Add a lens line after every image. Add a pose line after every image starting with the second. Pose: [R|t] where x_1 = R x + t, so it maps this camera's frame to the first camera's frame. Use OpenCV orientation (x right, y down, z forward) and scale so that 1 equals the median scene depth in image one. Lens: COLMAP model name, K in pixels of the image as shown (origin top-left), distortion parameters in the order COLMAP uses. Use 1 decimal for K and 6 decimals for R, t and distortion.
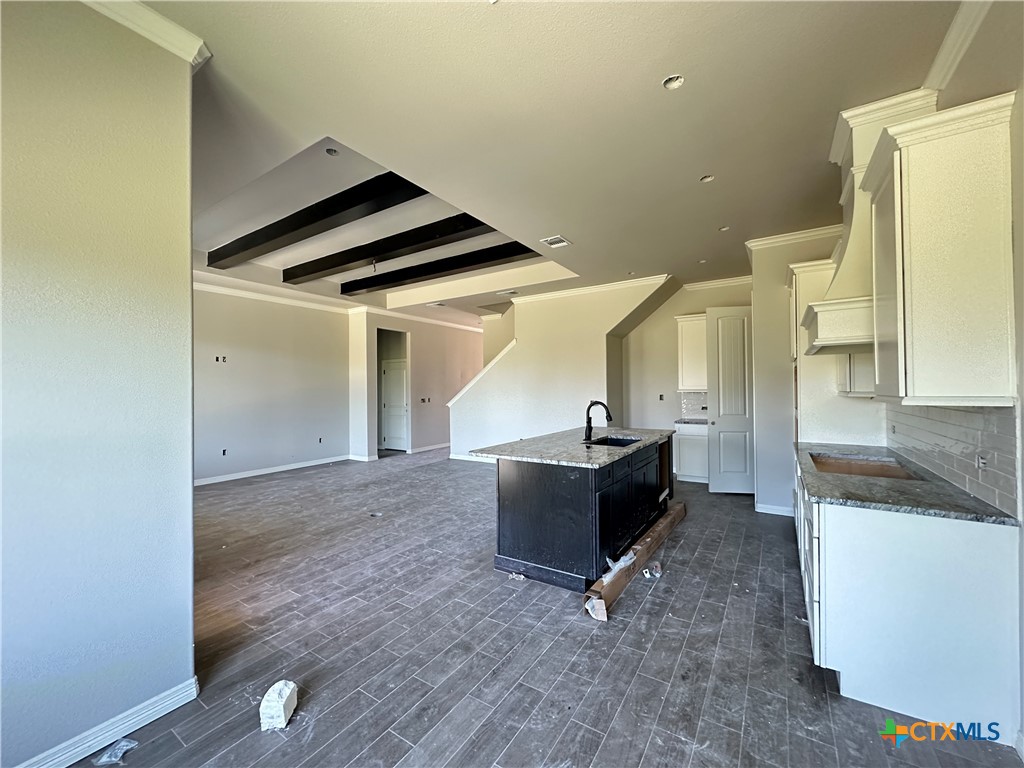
lens RADIAL K [[410.4, 0, 508.2], [0, 410.4, 385.9], [0, 0, 1]] dist [-0.005675, 0.001471]
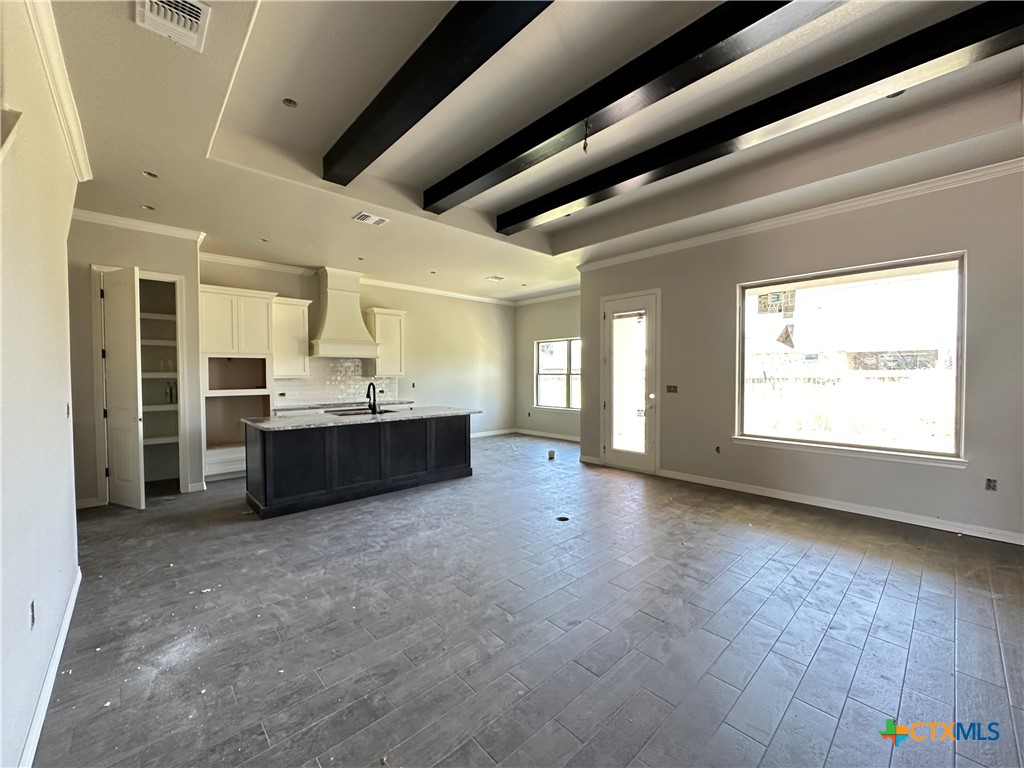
lens RADIAL K [[410.4, 0, 512.4], [0, 410.4, 384.6], [0, 0, 1]] dist [-0.005675, 0.001471]
pose [[-0.972528, 0.007162, 0.232675, -0.509536], [0.011972, 0.999743, 0.019269, 0.027029], [-0.232477, 0.021525, -0.972364, 2.223390]]
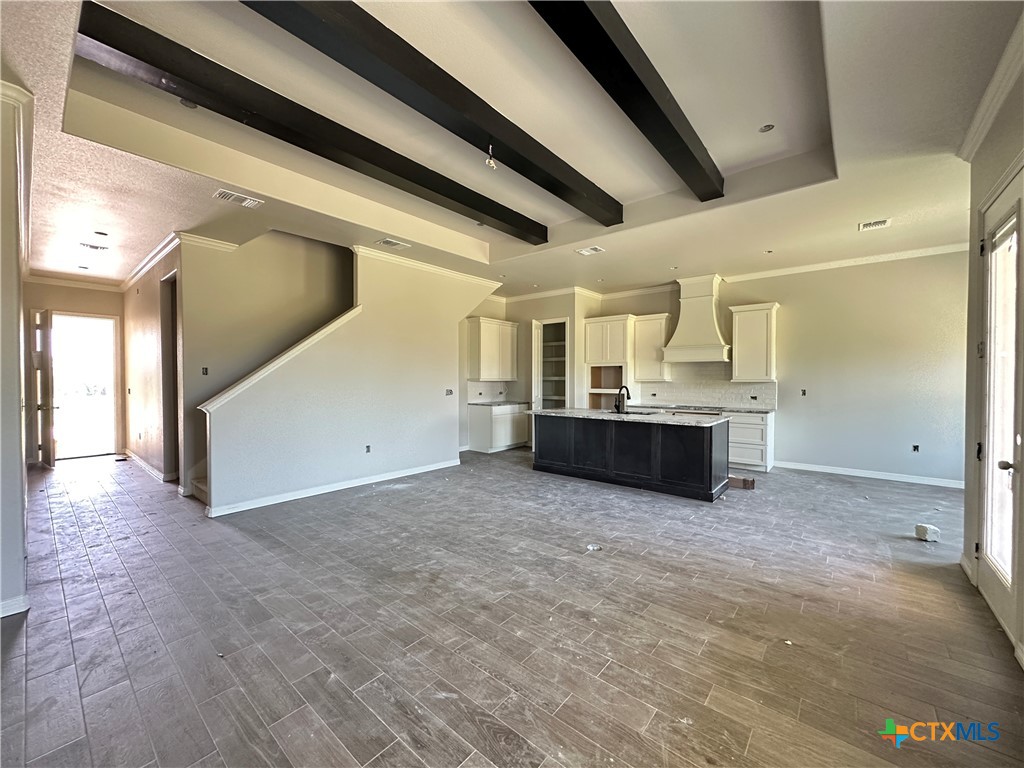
lens RADIAL K [[410.4, 0, 511.5], [0, 410.4, 382.6], [0, 0, 1]] dist [-0.005675, 0.001471]
pose [[0.113057, -0.001674, 0.993587, -1.279732], [-0.005052, 0.999985, 0.002259, 0.027692], [-0.993576, -0.005275, 0.113046, 1.294269]]
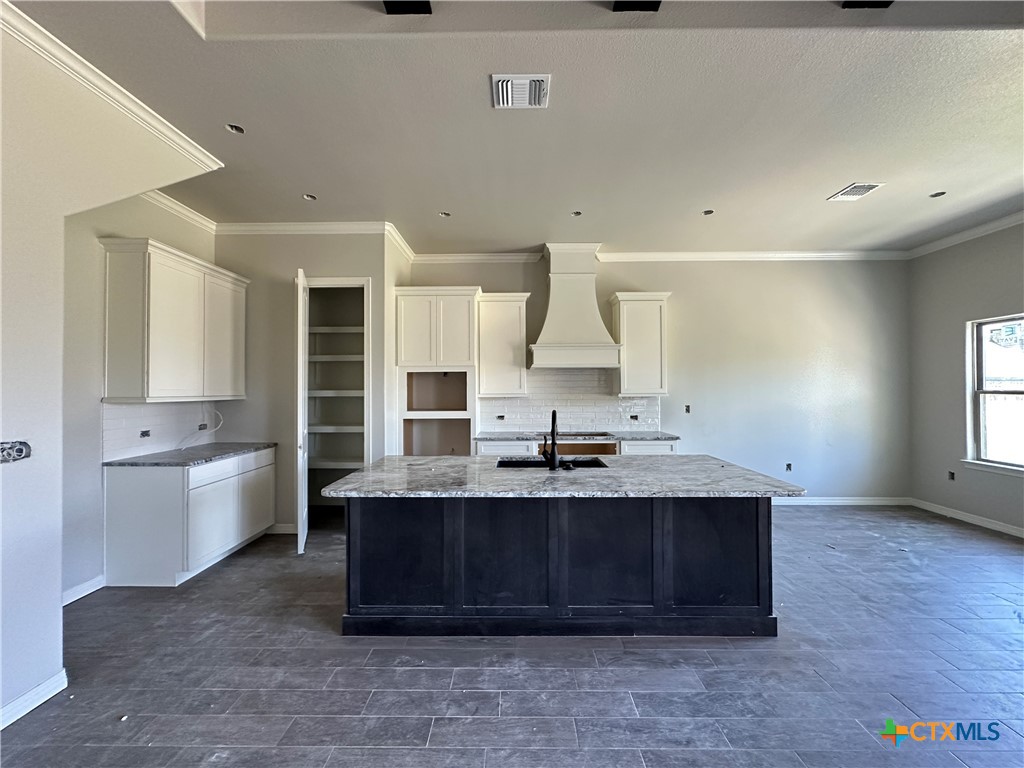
lens RADIAL K [[410.4, 0, 509.5], [0, 410.4, 382.9], [0, 0, 1]] dist [-0.005675, 0.001471]
pose [[-0.543680, 0.022313, 0.838996, -0.333058], [0.005122, 0.999716, -0.023268, 0.009140], [-0.839277, -0.008353, -0.543640, 1.517024]]
